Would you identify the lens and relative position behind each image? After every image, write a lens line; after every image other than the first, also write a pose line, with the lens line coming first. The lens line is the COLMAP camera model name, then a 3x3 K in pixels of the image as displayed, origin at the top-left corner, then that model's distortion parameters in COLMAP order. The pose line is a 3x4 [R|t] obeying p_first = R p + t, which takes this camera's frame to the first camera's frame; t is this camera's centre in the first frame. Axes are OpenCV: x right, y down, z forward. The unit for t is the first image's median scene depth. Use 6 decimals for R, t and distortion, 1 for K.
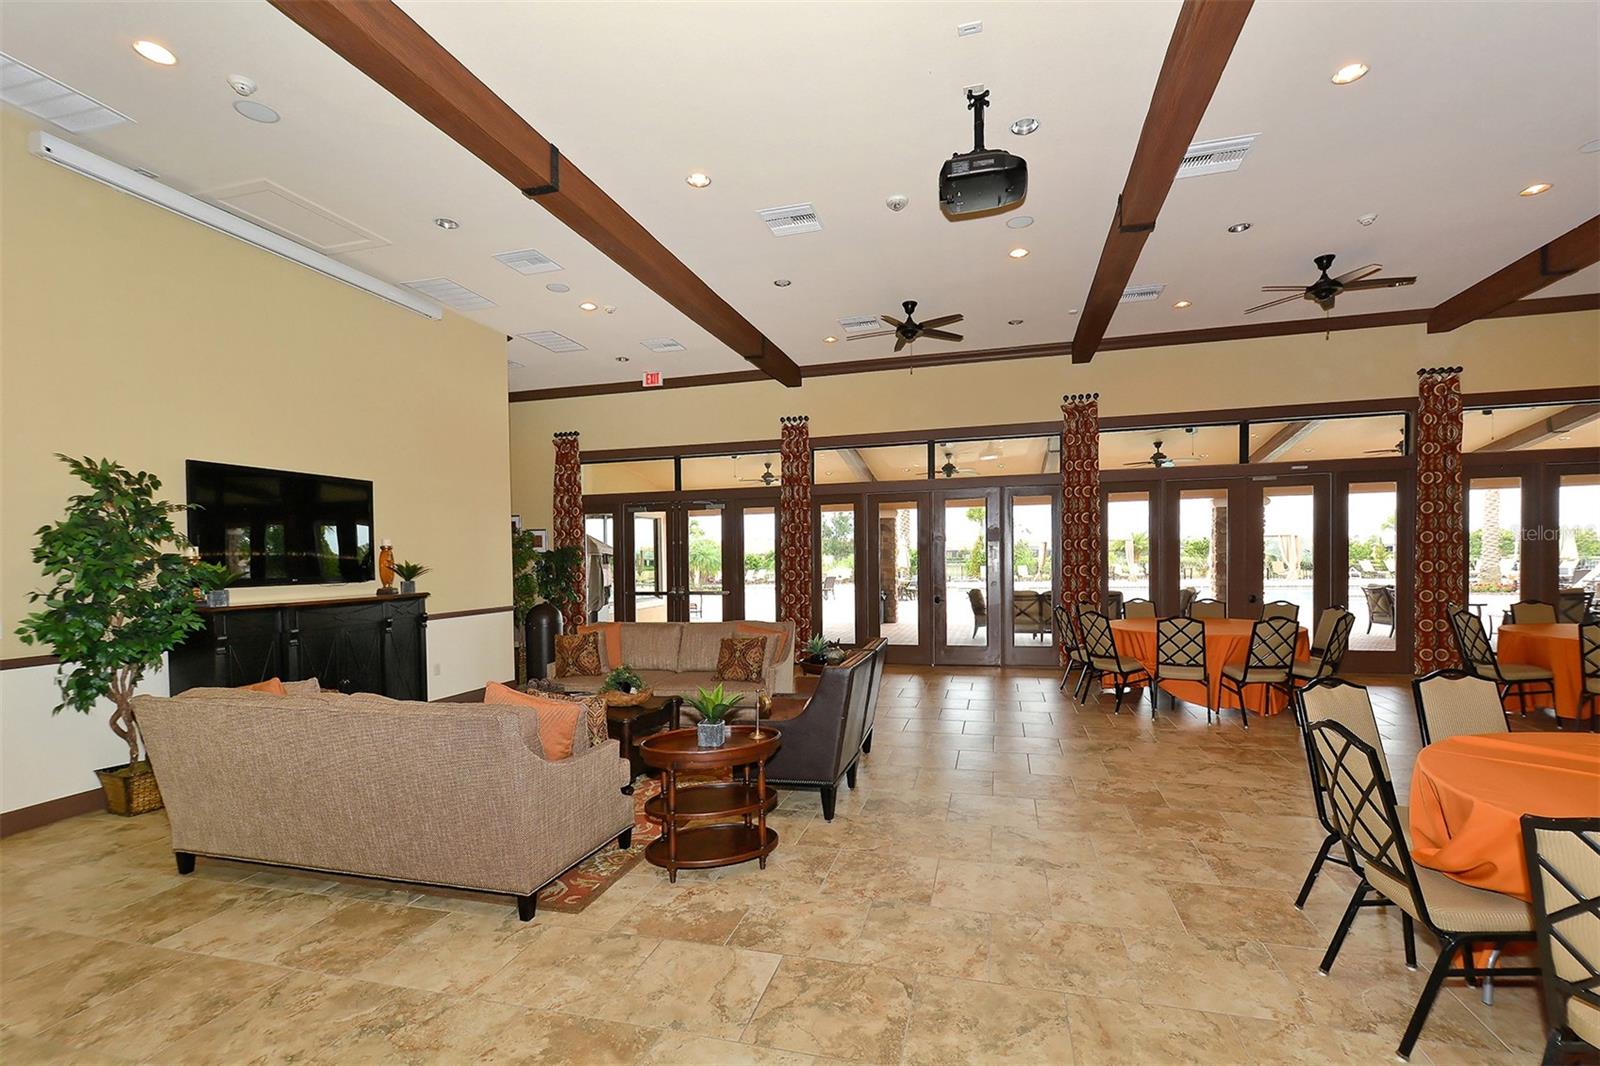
lens RADIAL K [[718.7, 0, 803.3], [0, 718.7, 570.3], [0, 0, 1]] dist [0.000289, 0.000013]
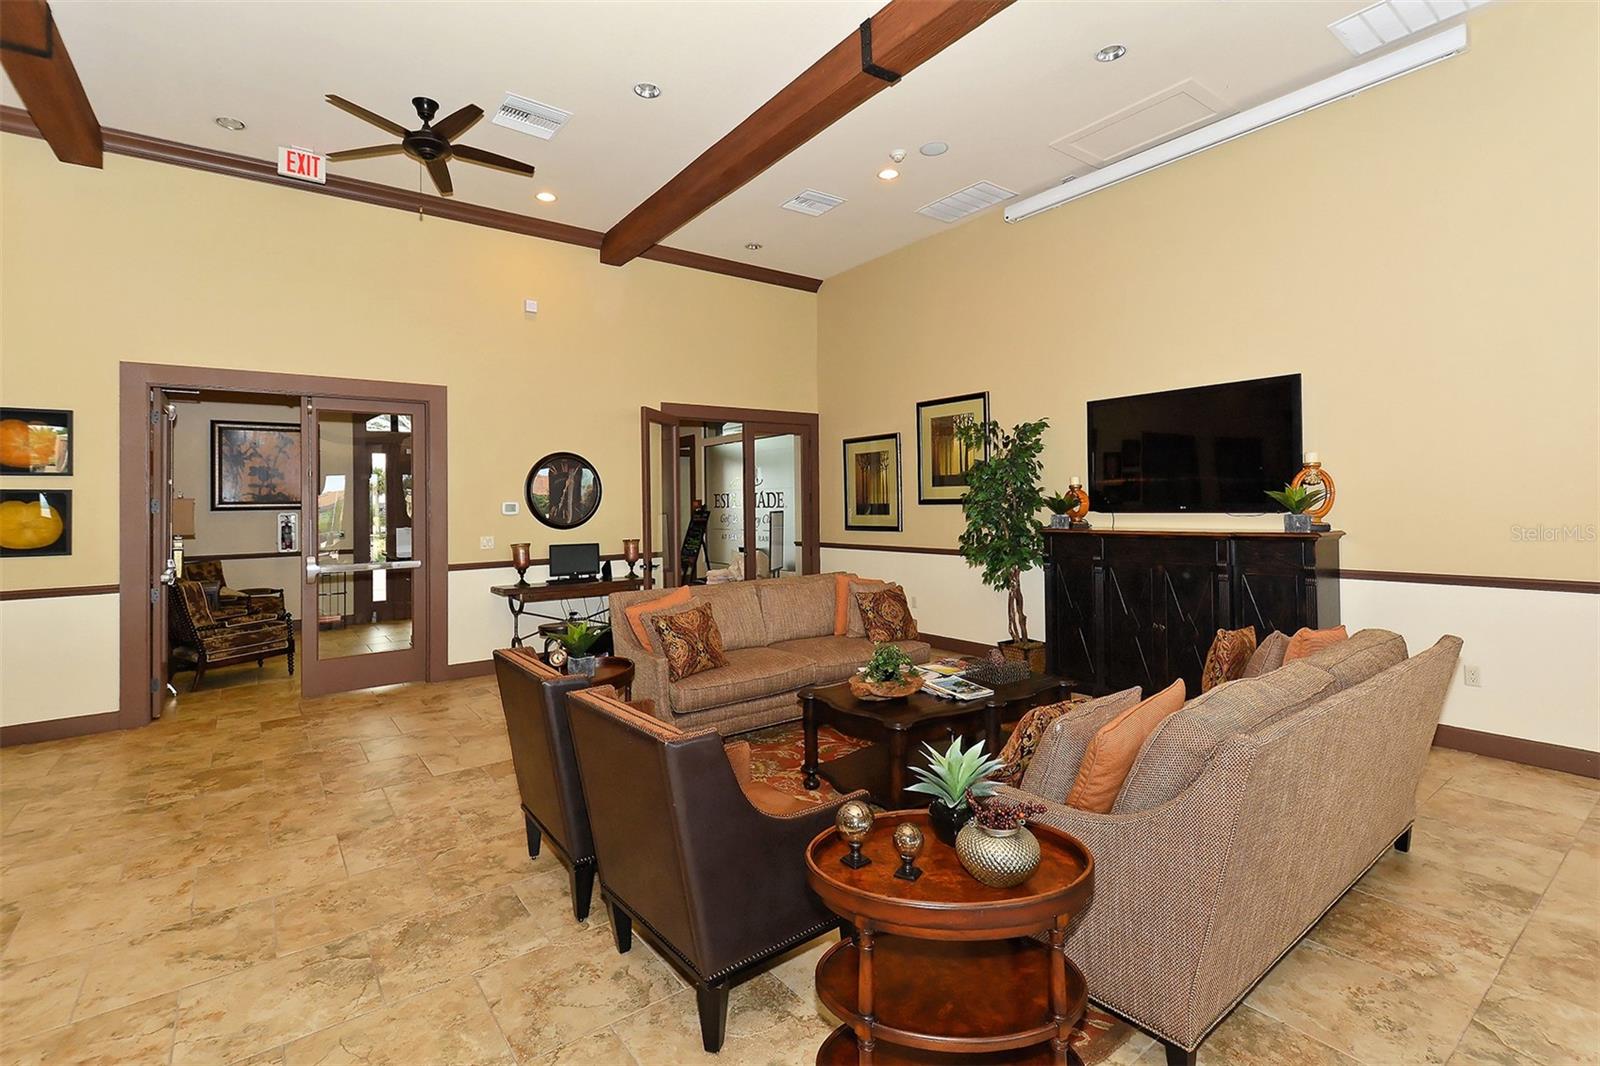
lens RADIAL K [[717.4, 0, 801.9], [0, 717.4, 484.2], [0, 0, 1]] dist [0.002487, 0.000770]
pose [[-0.603798, 0.014346, -0.797008, 0.548288], [0.019405, 0.999806, 0.003296, -0.049197], [0.796901, -0.013476, -0.603959, 1.998170]]
